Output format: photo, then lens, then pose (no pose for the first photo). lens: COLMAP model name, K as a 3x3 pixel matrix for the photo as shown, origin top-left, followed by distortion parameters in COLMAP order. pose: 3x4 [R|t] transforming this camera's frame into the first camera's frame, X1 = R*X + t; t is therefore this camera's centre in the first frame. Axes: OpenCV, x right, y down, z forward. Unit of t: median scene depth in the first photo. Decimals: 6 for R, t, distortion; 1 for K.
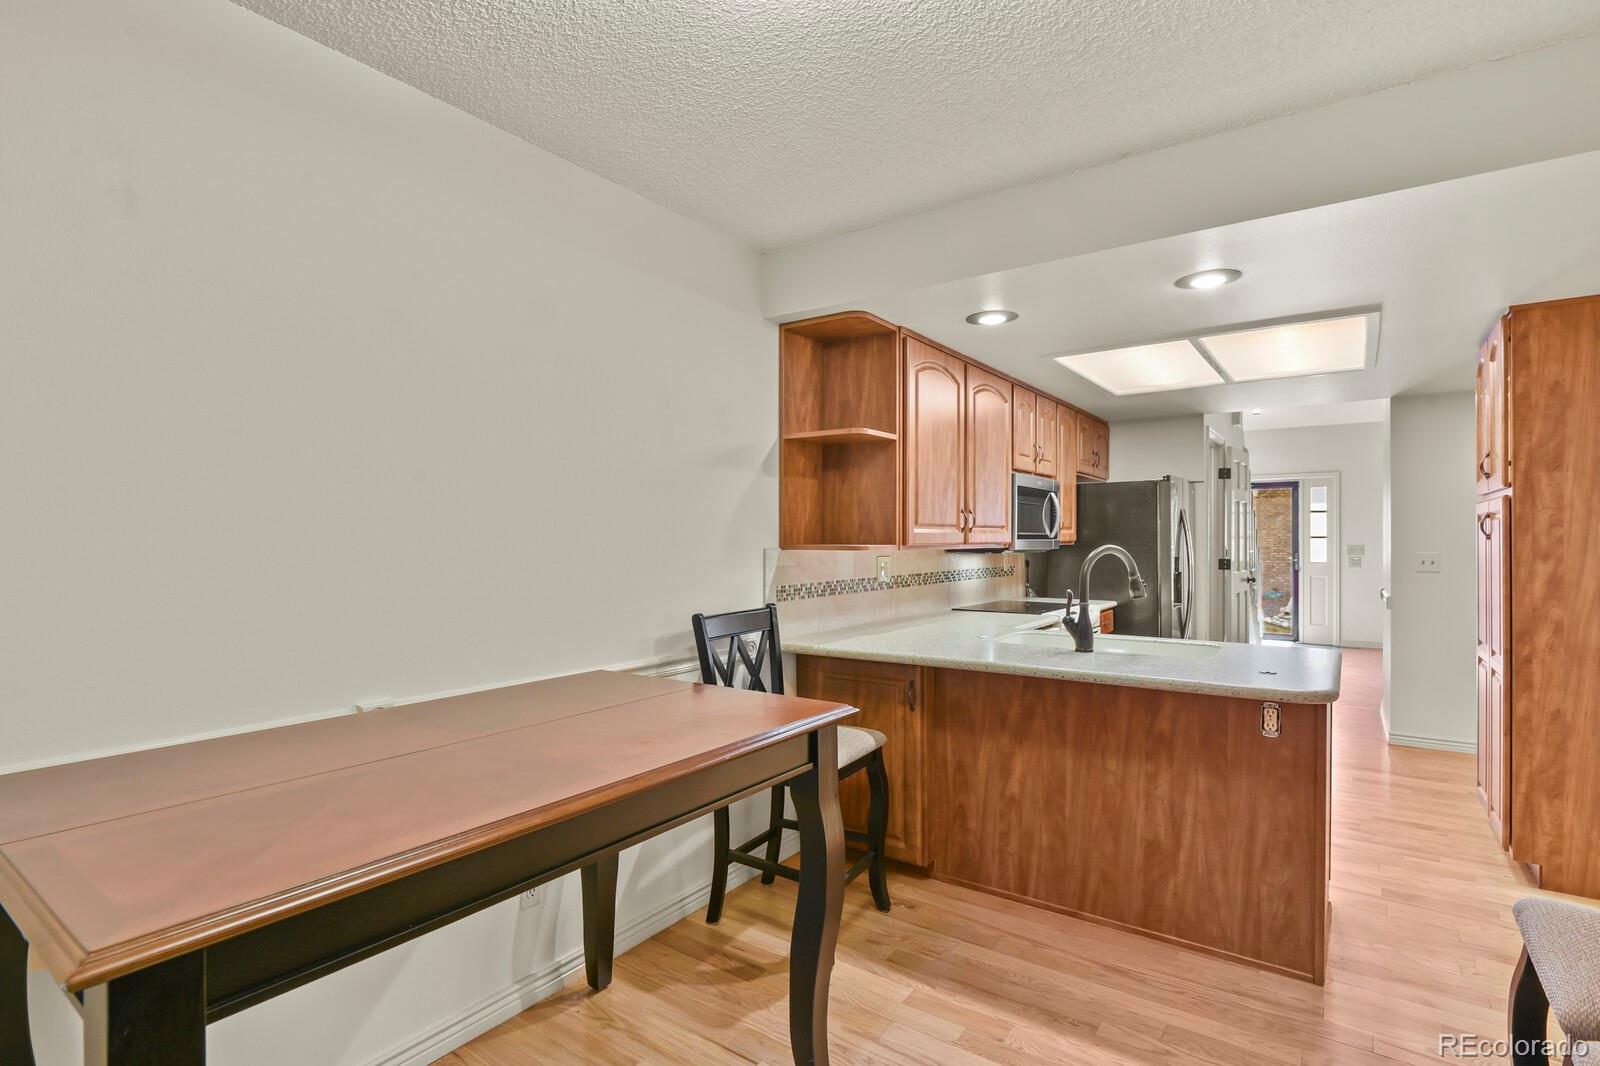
lens RADIAL K [[776.1, 0, 799.0], [0, 776.1, 533.9], [0, 0, 1]] dist [0.008308, -0.005953]
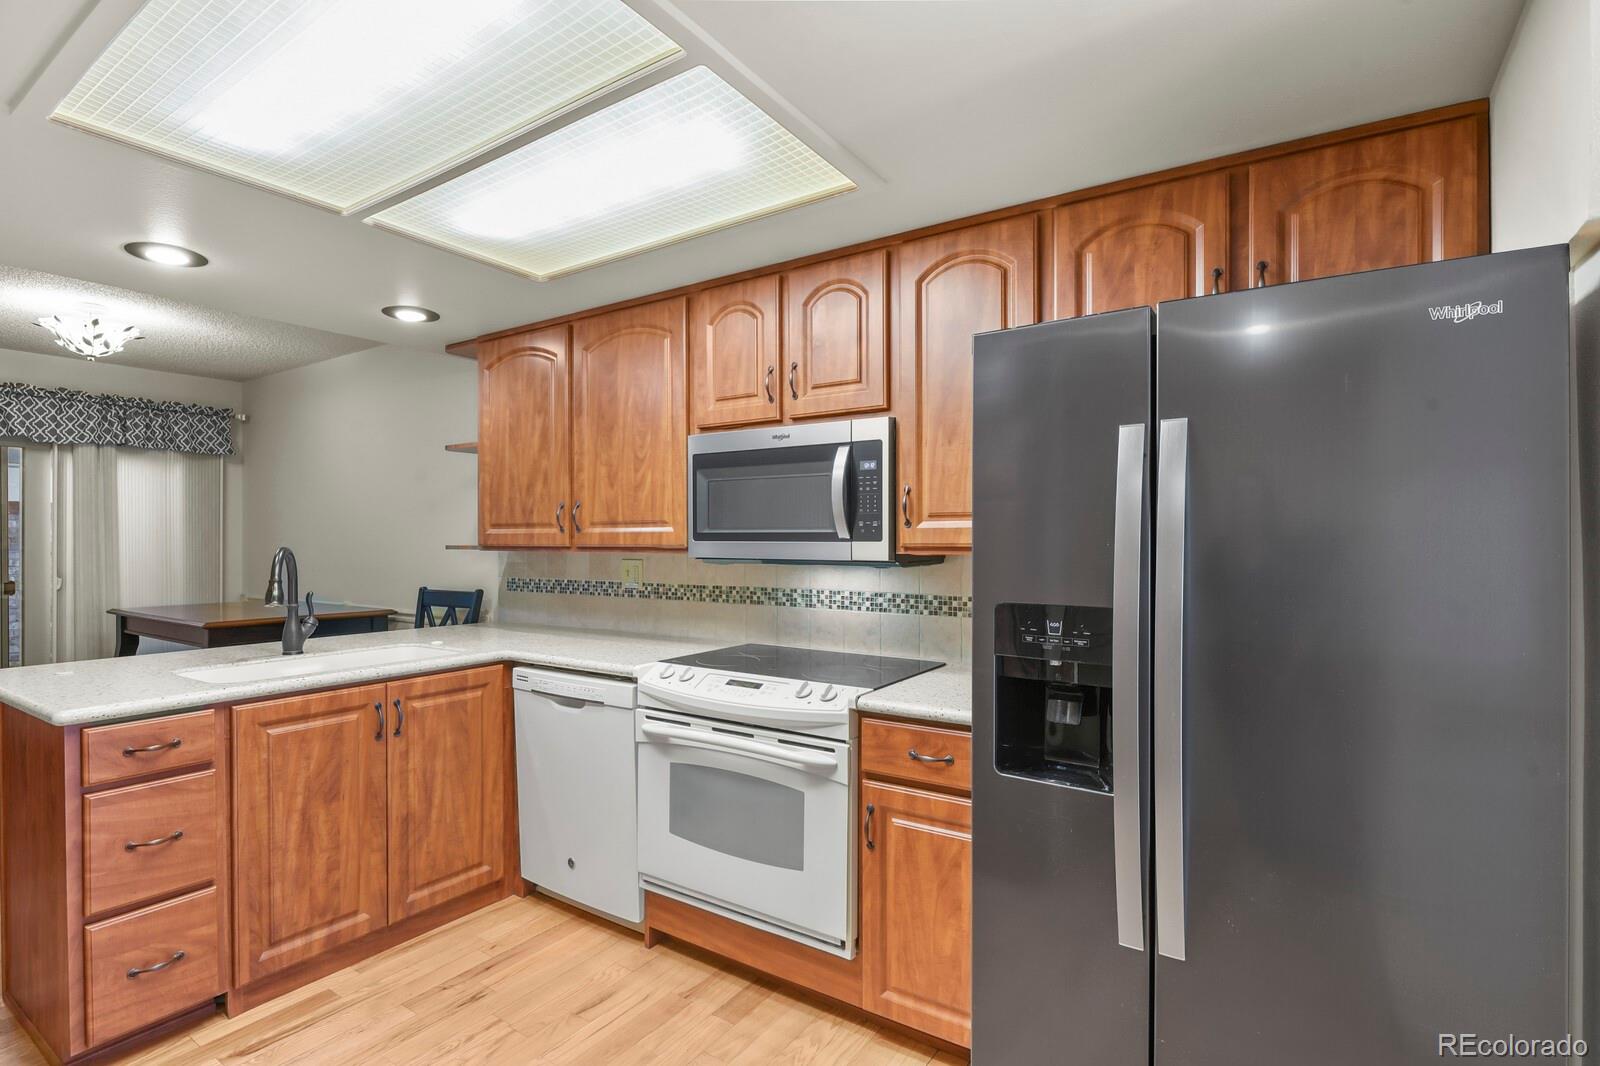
lens RADIAL K [[776.1, 0, 804.9], [0, 776.1, 536.2], [0, 0, 1]] dist [0.008308, -0.005953]
pose [[0.037393, -0.000889, -0.999300, 0.911136], [0.006503, 0.999979, -0.000646, 0.004351], [0.999279, -0.006475, 0.037398, 1.069321]]
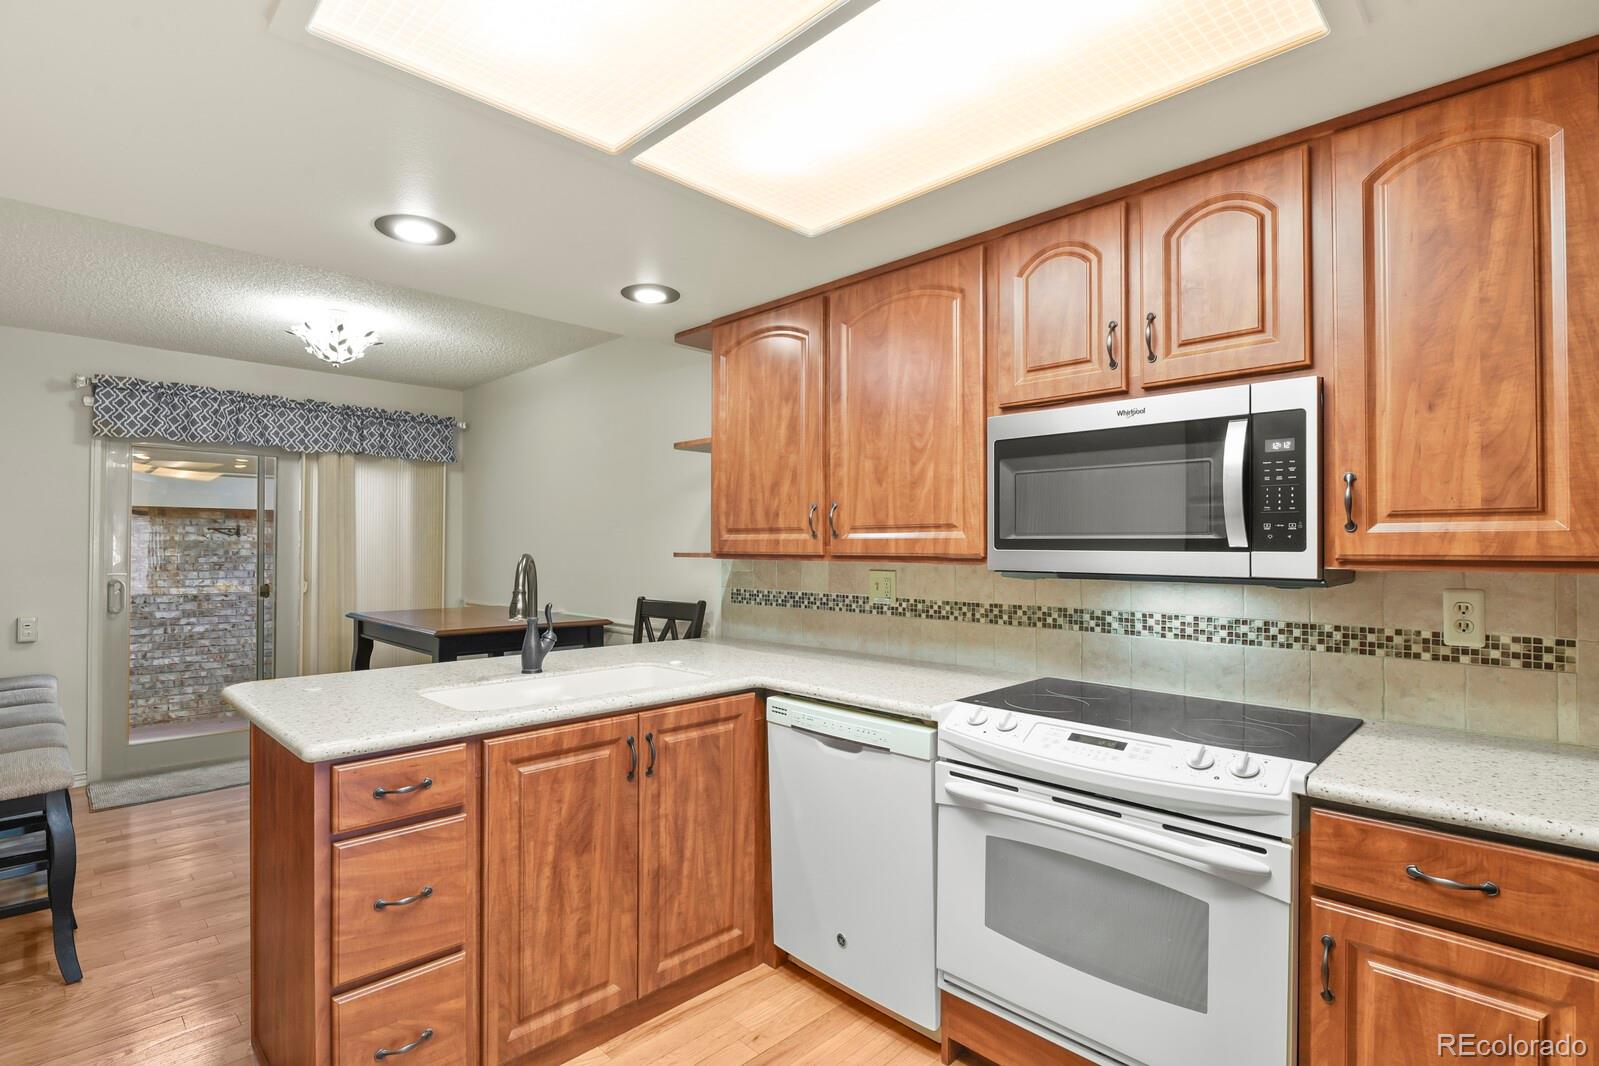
lens RADIAL K [[775.6, 0, 810.2], [0, 775.6, 537.6], [0, 0, 1]] dist [0.008308, -0.005953]
pose [[-0.148479, -0.010765, -0.988857, 0.792439], [0.001794, 0.999936, -0.011154, 0.005013], [0.988914, -0.003430, -0.148450, 0.959199]]
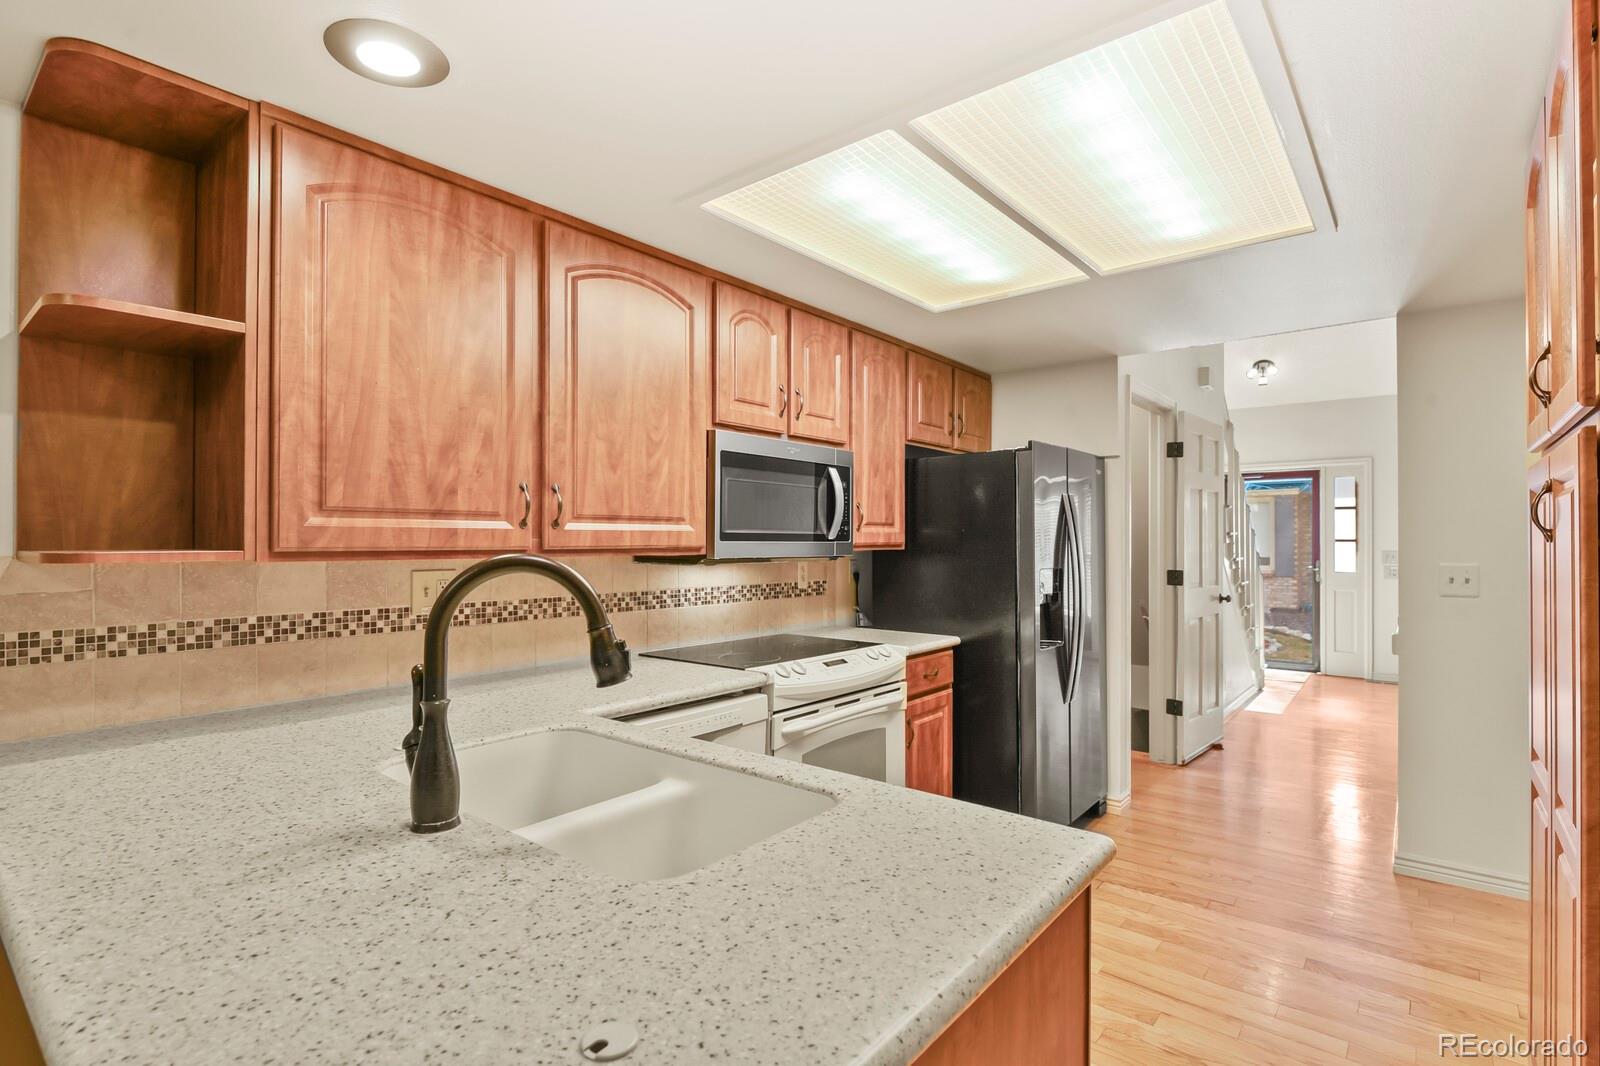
lens RADIAL K [[776.1, 0, 796.1], [0, 776.1, 538.3], [0, 0, 1]] dist [0.008308, -0.005953]
pose [[0.997923, 0.000986, -0.064406, 0.377841], [-0.000941, 0.999999, 0.000733, 0.004591], [0.064407, -0.000670, 0.997923, 0.411481]]
